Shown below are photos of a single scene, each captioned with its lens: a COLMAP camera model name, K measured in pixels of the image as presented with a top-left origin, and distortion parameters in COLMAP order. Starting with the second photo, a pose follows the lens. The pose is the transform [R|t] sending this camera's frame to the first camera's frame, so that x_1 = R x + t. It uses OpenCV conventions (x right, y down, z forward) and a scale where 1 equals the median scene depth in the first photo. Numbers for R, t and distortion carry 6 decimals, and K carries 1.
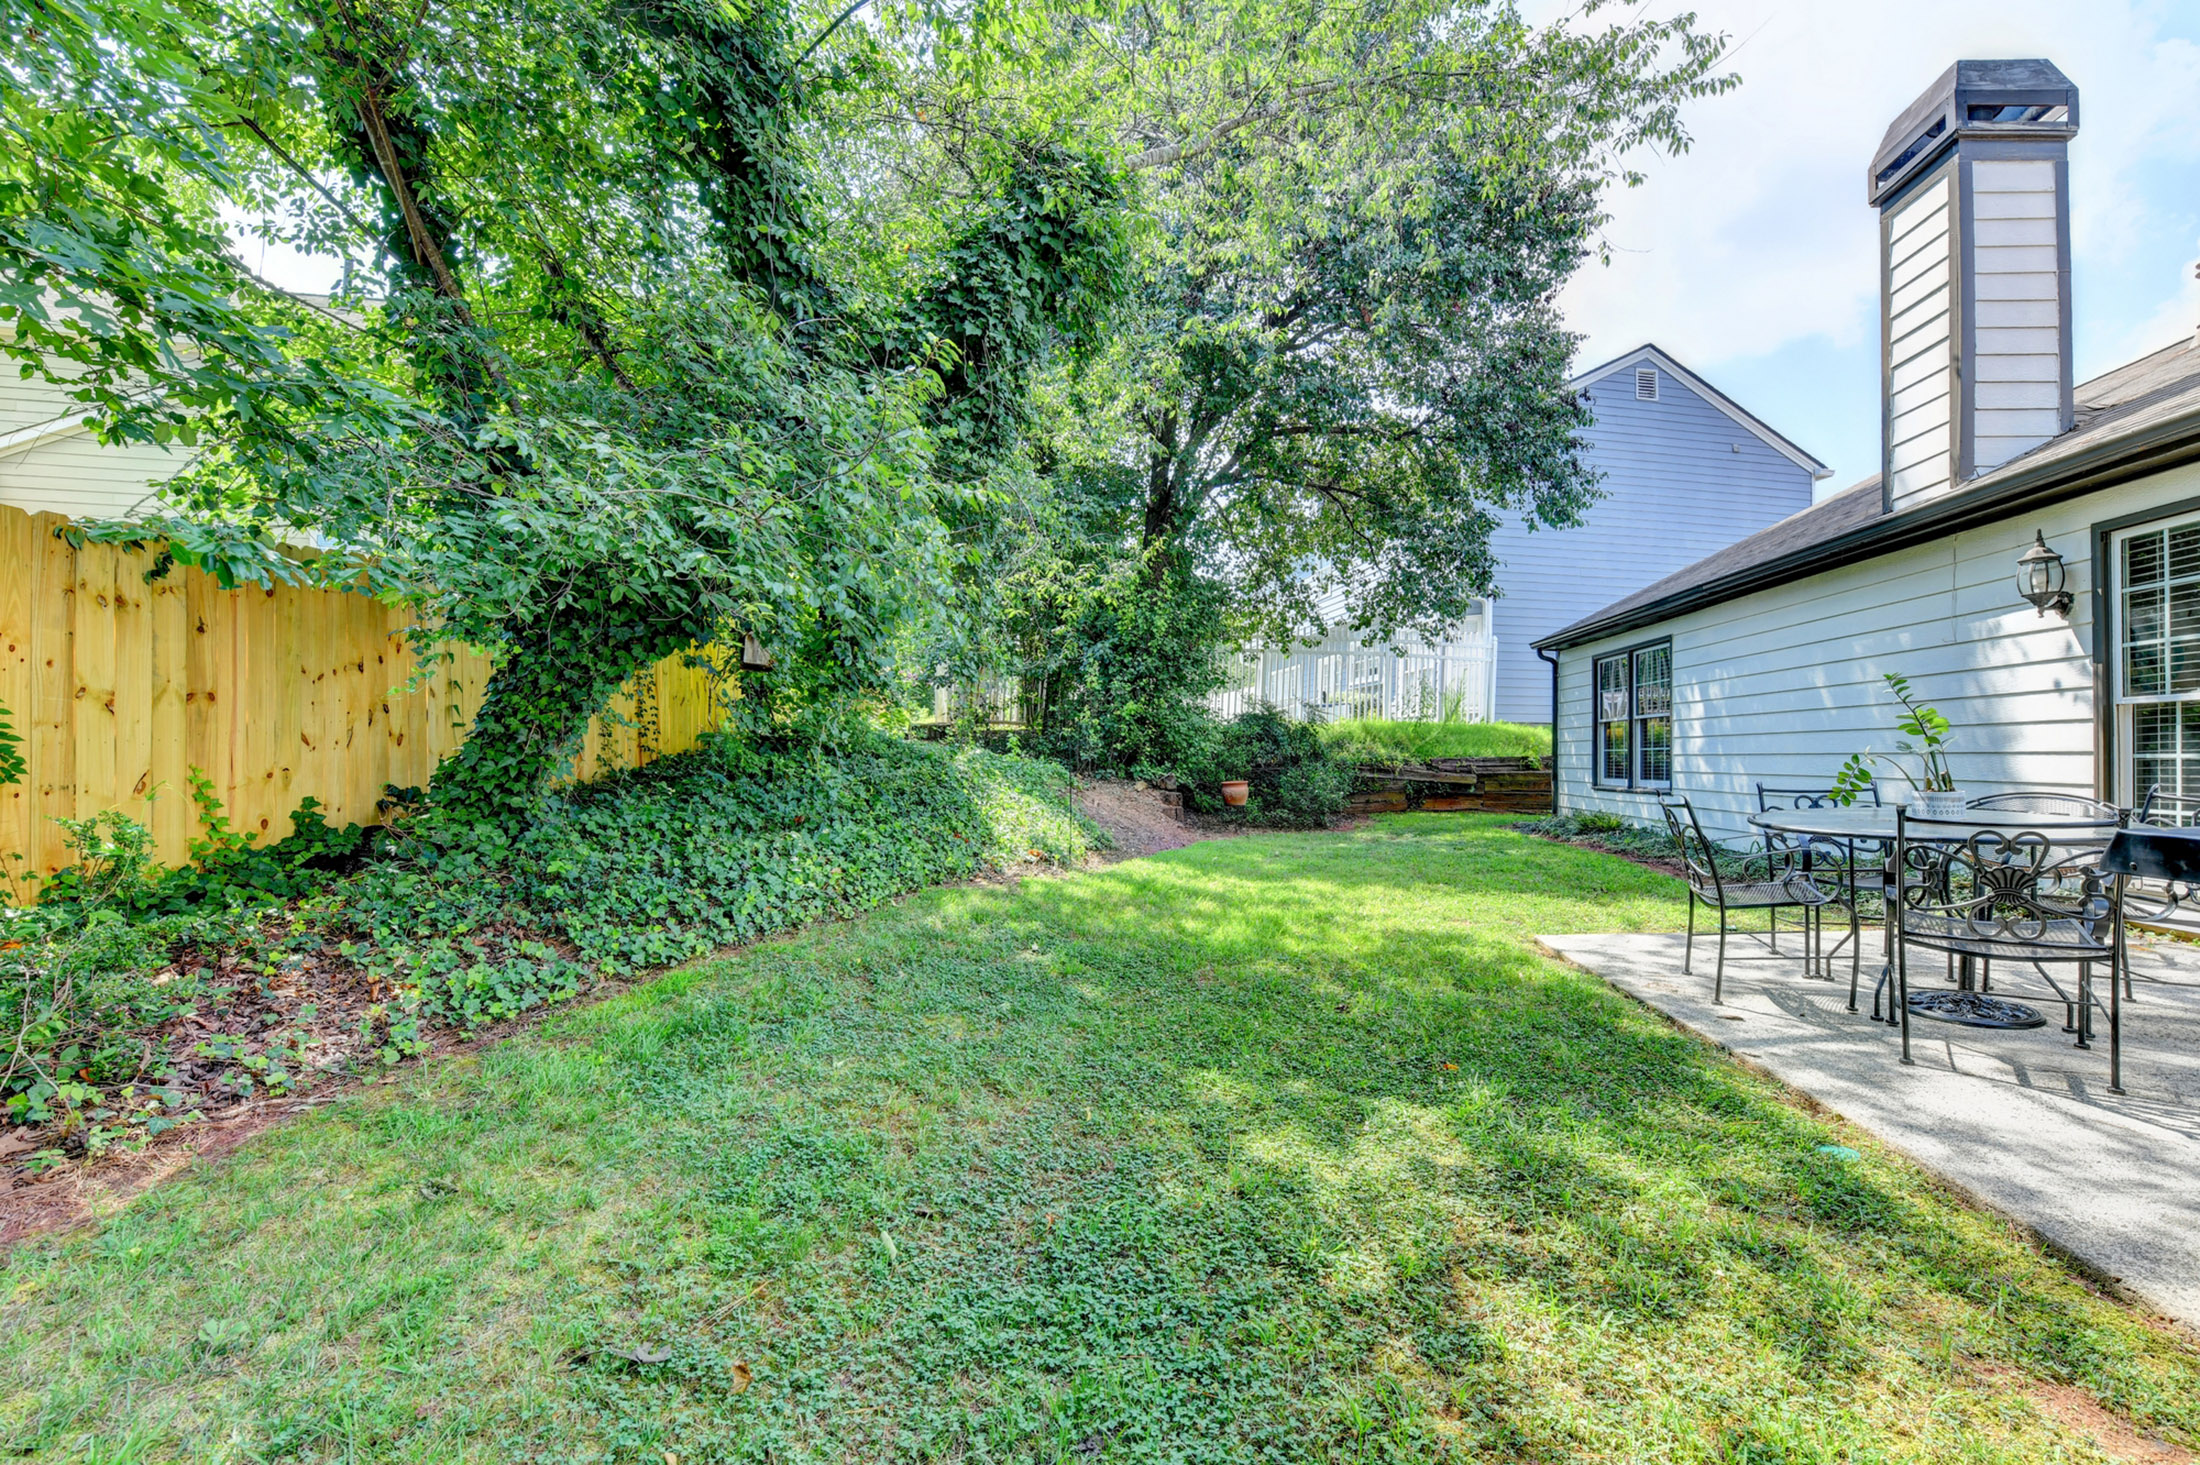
lens RADIAL K [[904.8, 0, 1164.7], [0, 904.8, 744.3], [0, 0, 1]] dist [-0.006750, -0.000483]
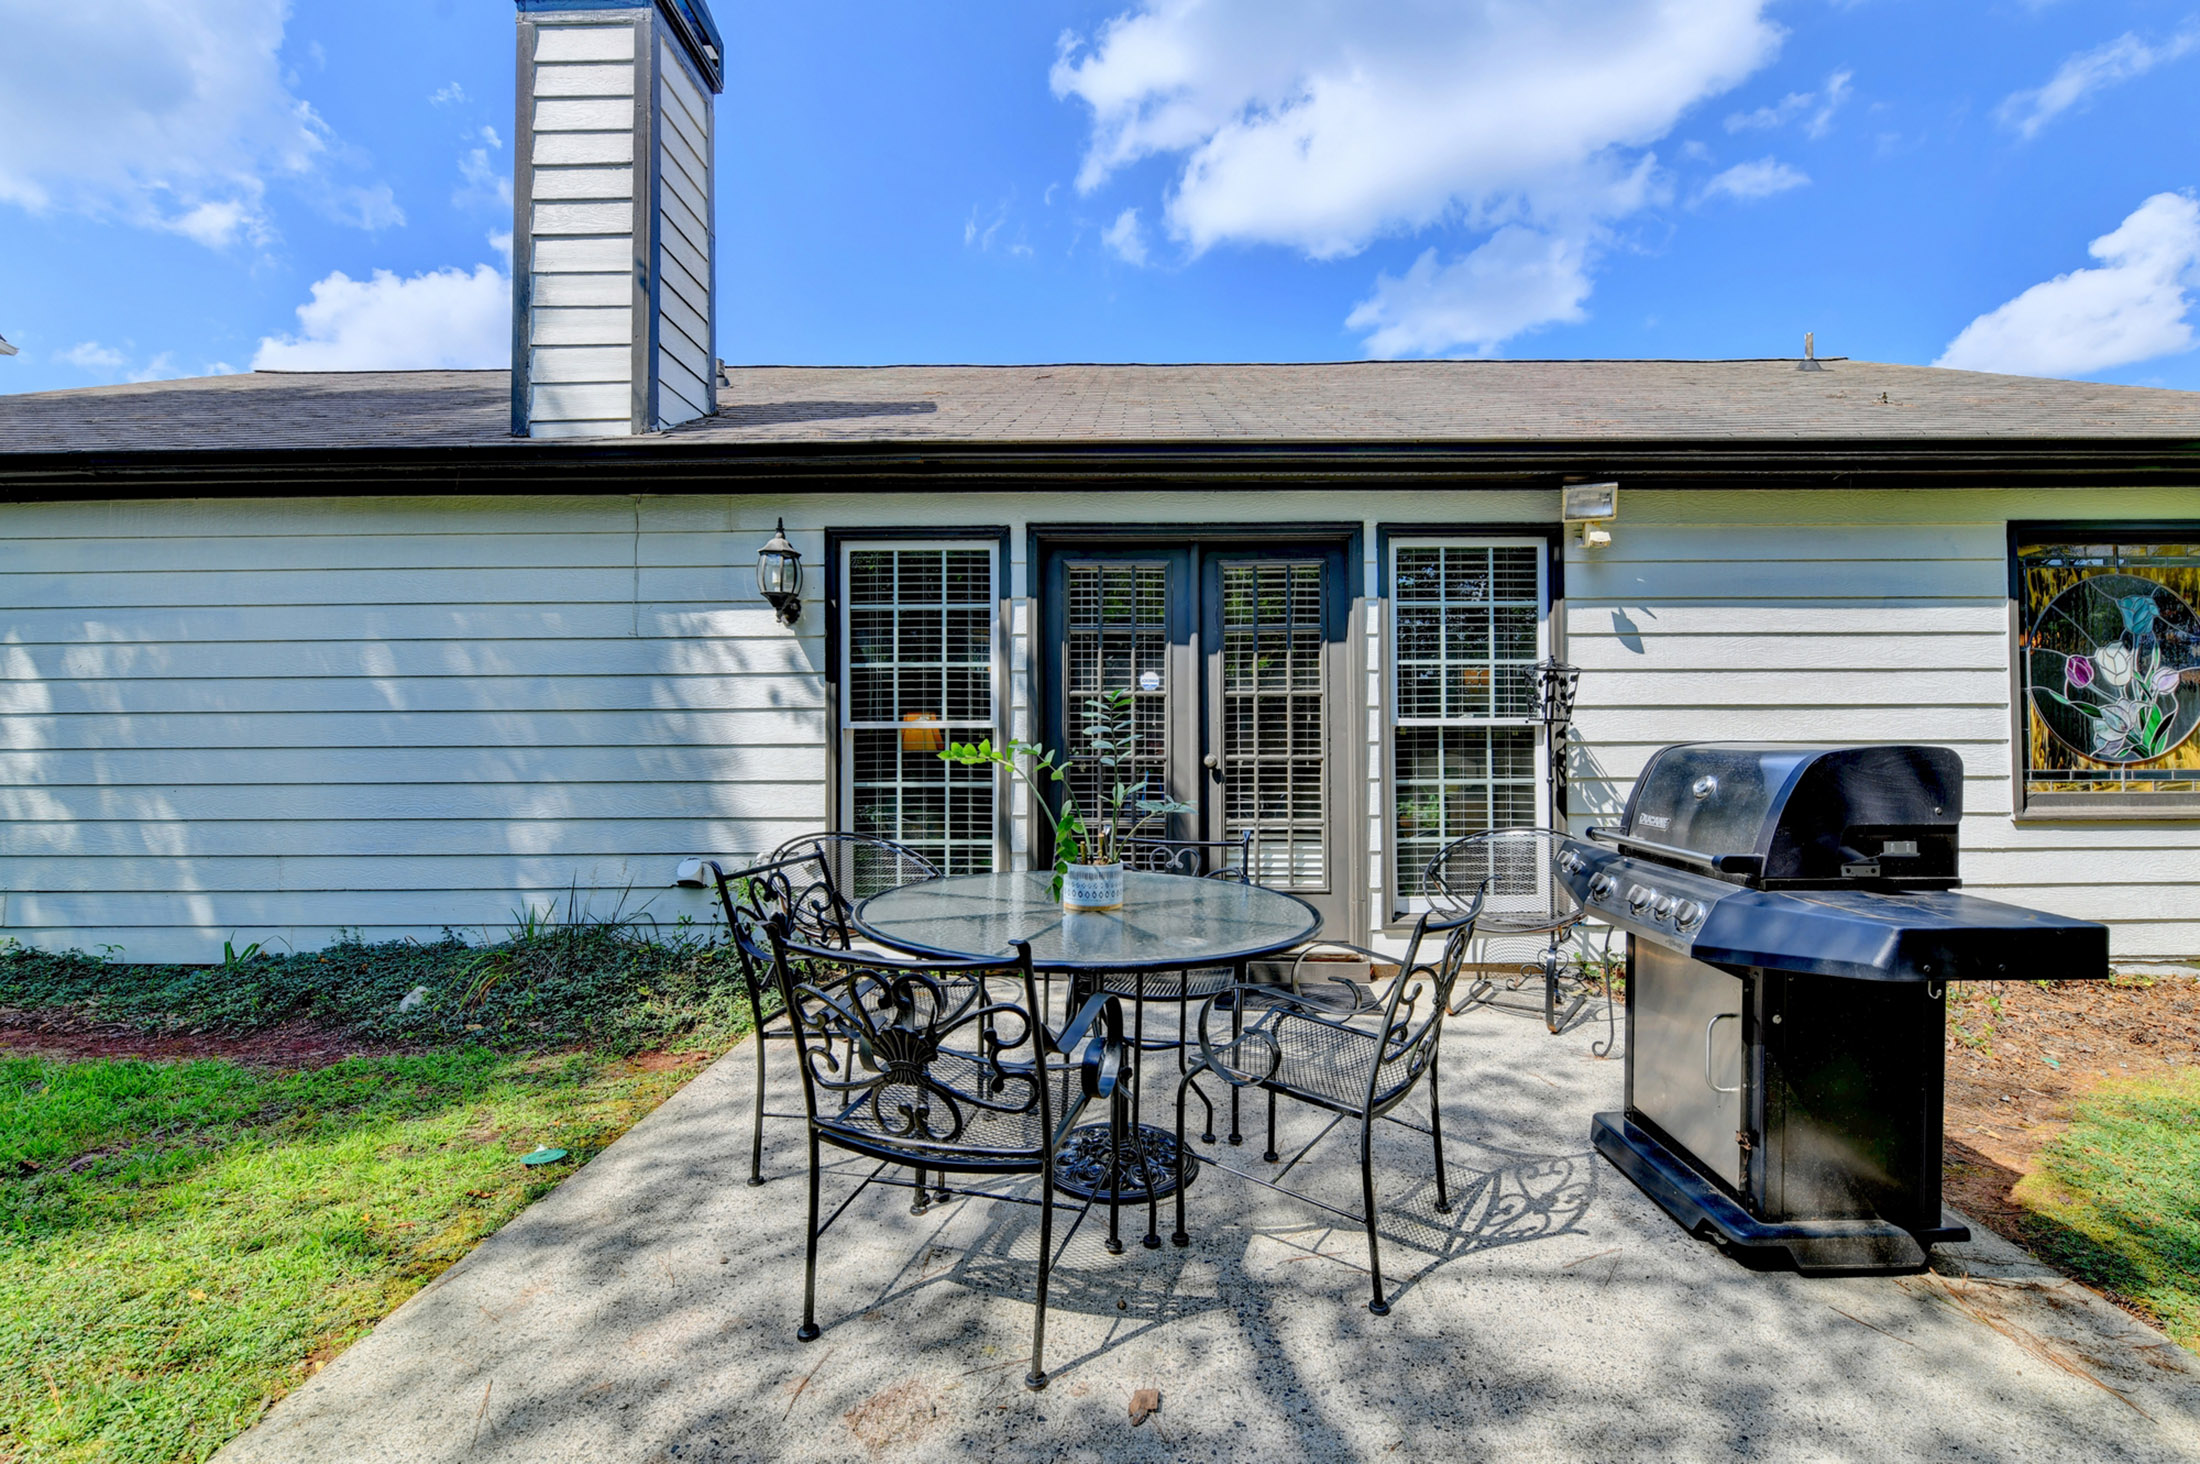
lens RADIAL K [[909.0, 0, 1083.0], [0, 909.0, 730.3], [0, 0, 1]] dist [-0.007550, -0.000390]
pose [[-0.042134, 0.021610, 0.998878, 0.099087], [-0.008868, 0.999719, -0.022003, -0.019982], [-0.999073, -0.009785, -0.041930, 0.650013]]
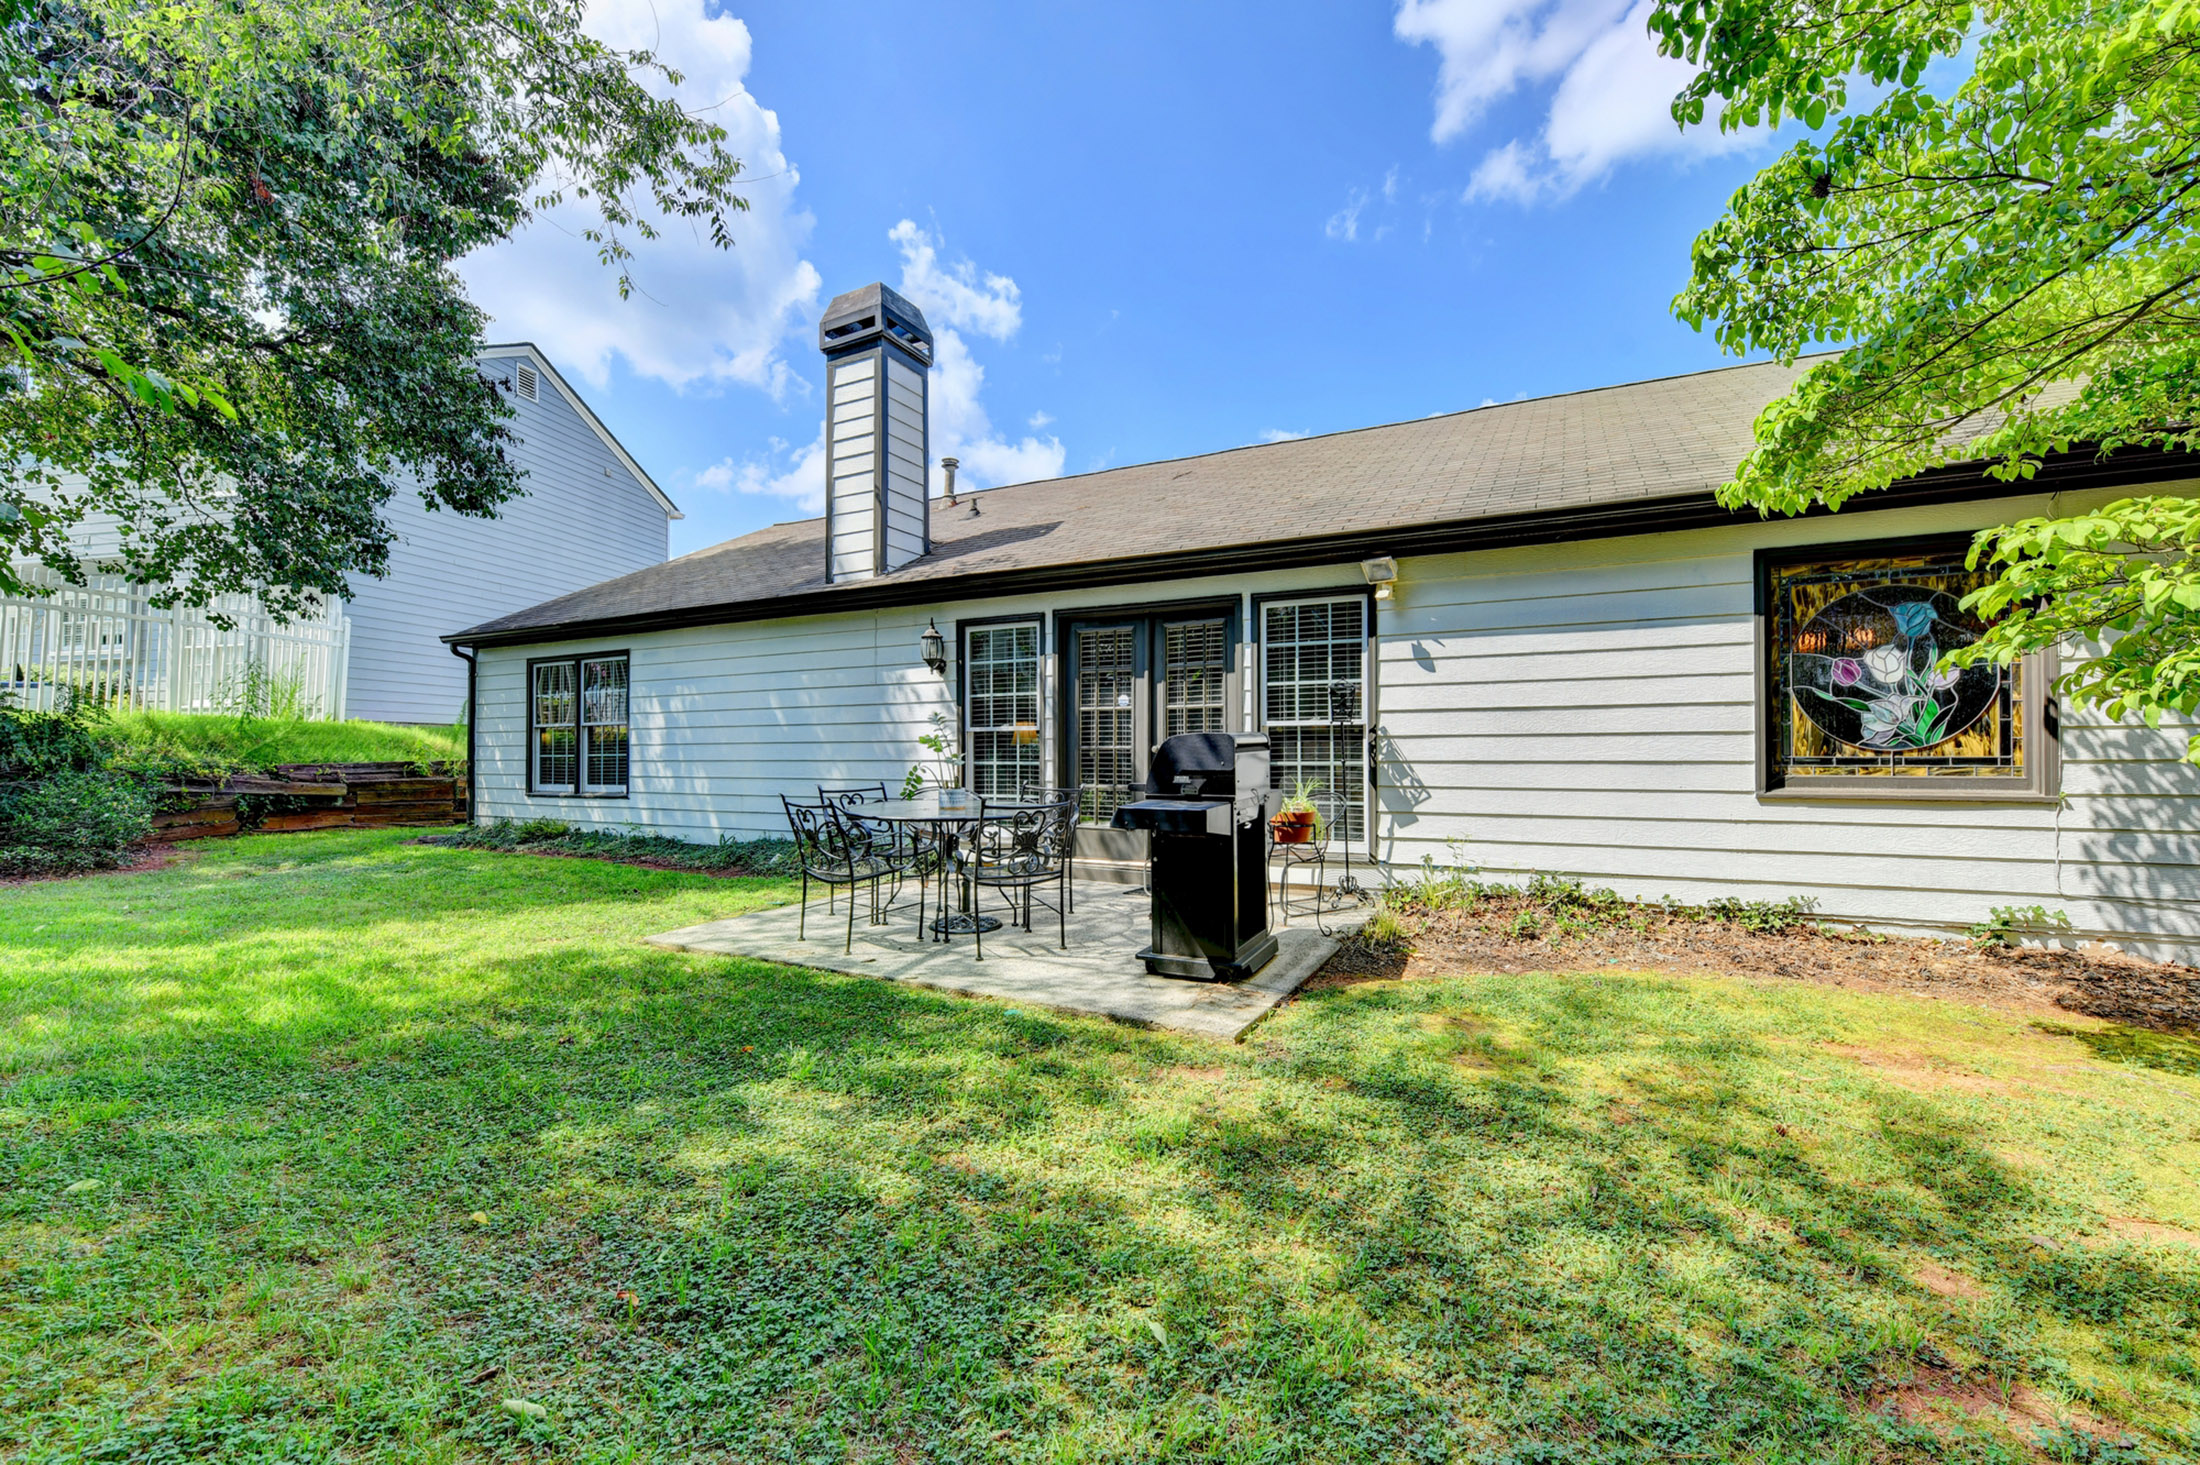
lens RADIAL K [[904.8, 0, 1091.6], [0, 904.8, 738.6], [0, 0, 1]] dist [-0.006750, -0.000483]
pose [[0.419955, 0.014999, 0.907421, -0.288439], [-0.009365, 0.999882, -0.012193, -0.010787], [-0.907496, -0.003377, 0.420046, 0.075031]]
